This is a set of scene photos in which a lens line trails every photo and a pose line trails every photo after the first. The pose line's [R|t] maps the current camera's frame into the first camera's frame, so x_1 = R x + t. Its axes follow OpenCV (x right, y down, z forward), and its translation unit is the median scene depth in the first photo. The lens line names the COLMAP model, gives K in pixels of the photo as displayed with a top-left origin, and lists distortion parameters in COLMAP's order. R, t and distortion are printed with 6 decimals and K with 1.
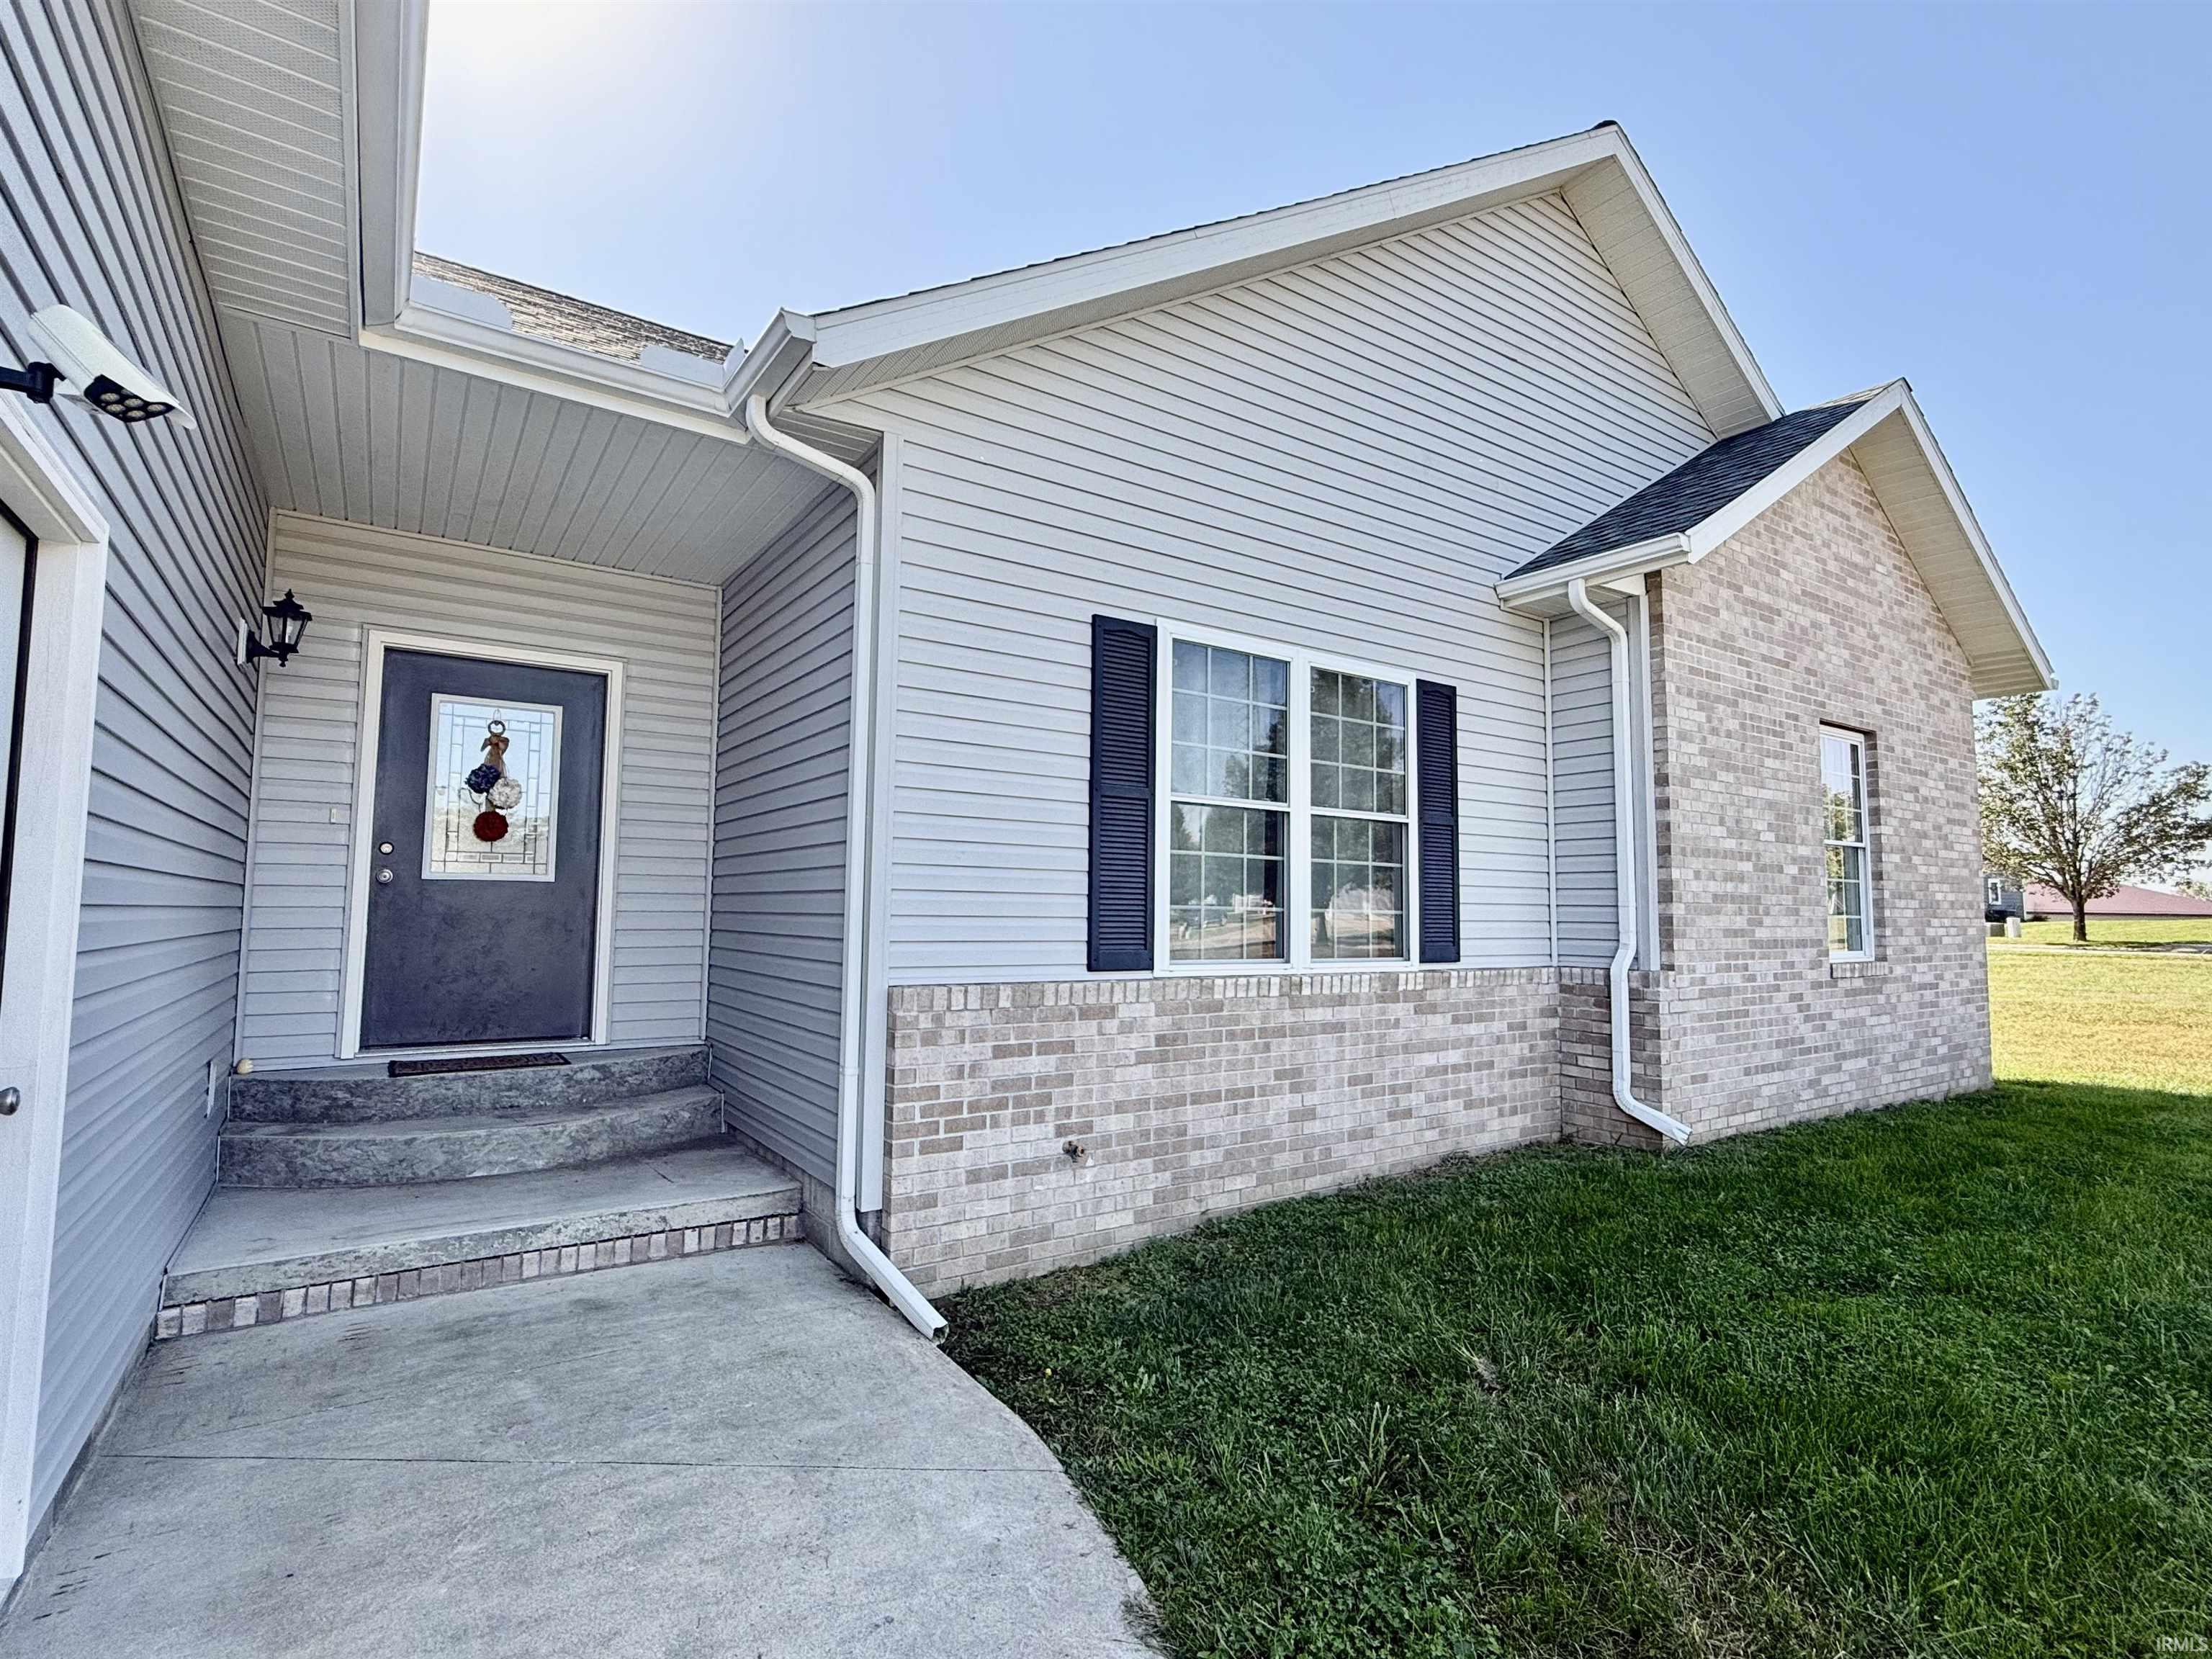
lens RADIAL K [[1064.9, 0, 1103.0], [0, 1064.9, 829.1], [0, 0, 1]] dist [-0.005571, -0.000286]
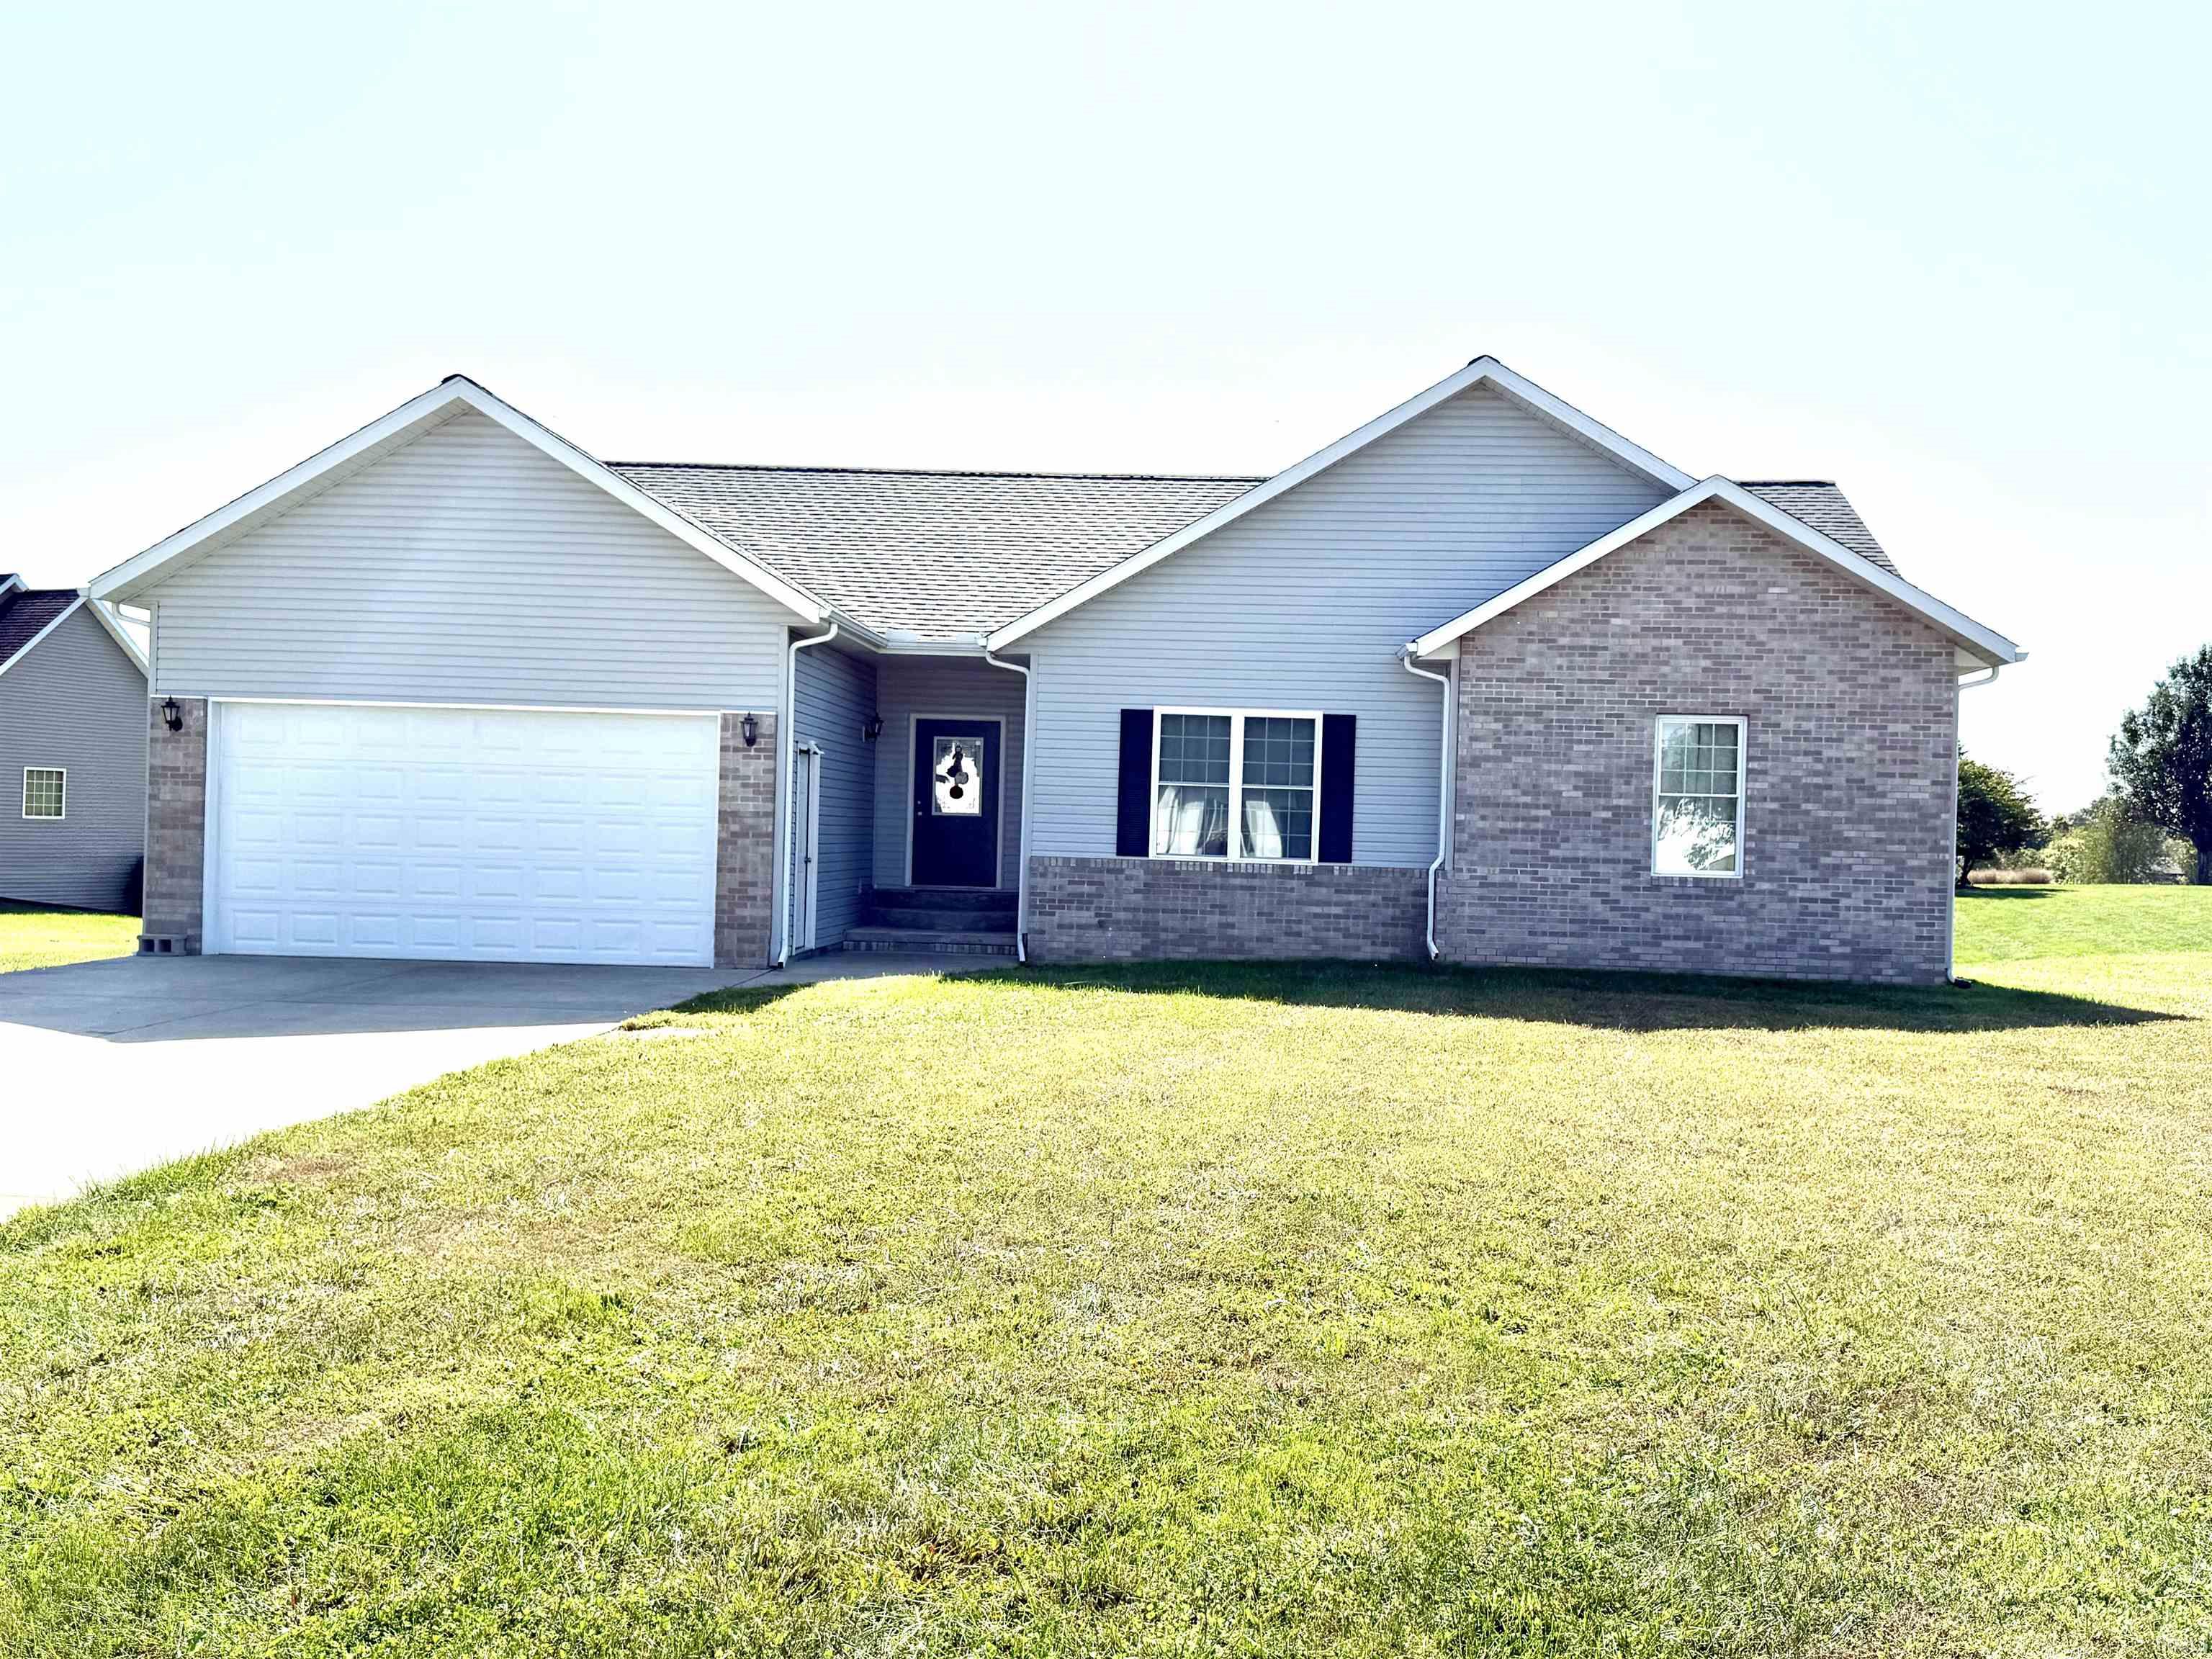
lens RADIAL K [[1985.7, 0, 1107.2], [0, 1985.7, 829.7], [0, 0, 1]] dist [0.012626, 0.001186]
pose [[0.792501, 0.012758, -0.609738, 2.506183], [0.027408, 0.998026, 0.056505, -0.169348], [0.609255, -0.061492, 0.790587, -2.399188]]
